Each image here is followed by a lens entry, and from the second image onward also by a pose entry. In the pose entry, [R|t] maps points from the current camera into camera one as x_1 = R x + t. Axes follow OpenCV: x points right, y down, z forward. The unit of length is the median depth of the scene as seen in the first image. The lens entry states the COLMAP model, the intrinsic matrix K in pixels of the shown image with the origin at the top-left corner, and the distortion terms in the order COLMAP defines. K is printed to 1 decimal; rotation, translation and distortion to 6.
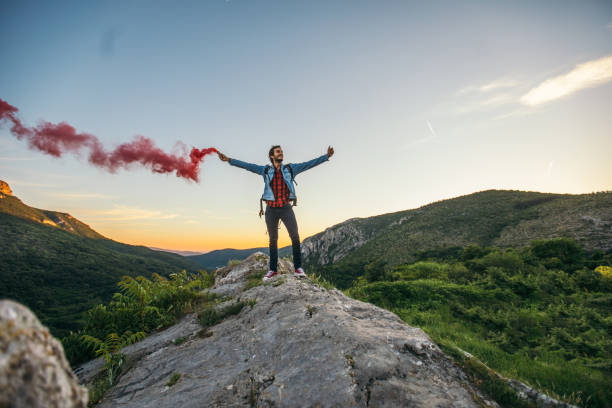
lens RADIAL K [[278.8, 0, 302.6], [0, 278.8, 202.7], [0, 0, 1]] dist [-0.037471, 0.010905]
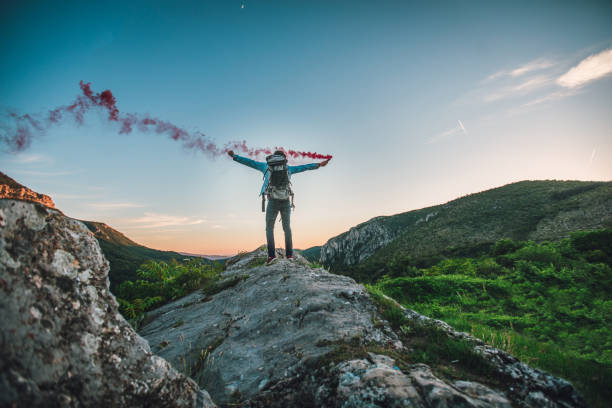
lens RADIAL K [[278.6, 0, 302.7], [0, 278.6, 202.9], [0, 0, 1]] dist [-0.037348, 0.010497]
pose [[0.995775, -0.043465, -0.080890, 0.197846], [0.043279, 0.999055, -0.004053, 0.051643], [0.080990, 0.000535, 0.996715, -0.221797]]
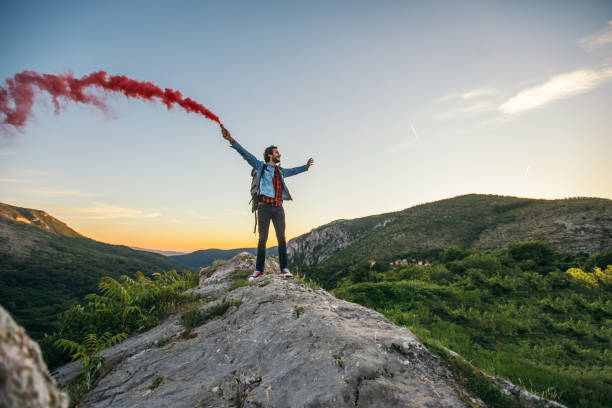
lens RADIAL K [[278.6, 0, 302.7], [0, 278.6, 202.9], [0, 0, 1]] dist [-0.037348, 0.010497]
pose [[0.998572, 0.015892, 0.051011, -0.009377], [-0.015771, 0.999872, -0.002756, 0.004840], [-0.051049, 0.001947, 0.998694, 0.006969]]
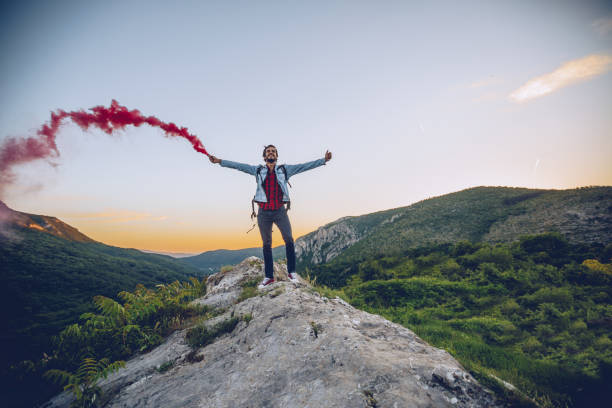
lens RADIAL K [[278.8, 0, 302.6], [0, 278.8, 202.7], [0, 0, 1]] dist [-0.037471, 0.010905]
pose [[0.999488, -0.016009, 0.027700, -0.026110], [0.015941, 0.999869, 0.002647, -0.011765], [-0.027738, -0.002204, 0.999613, 0.112837]]
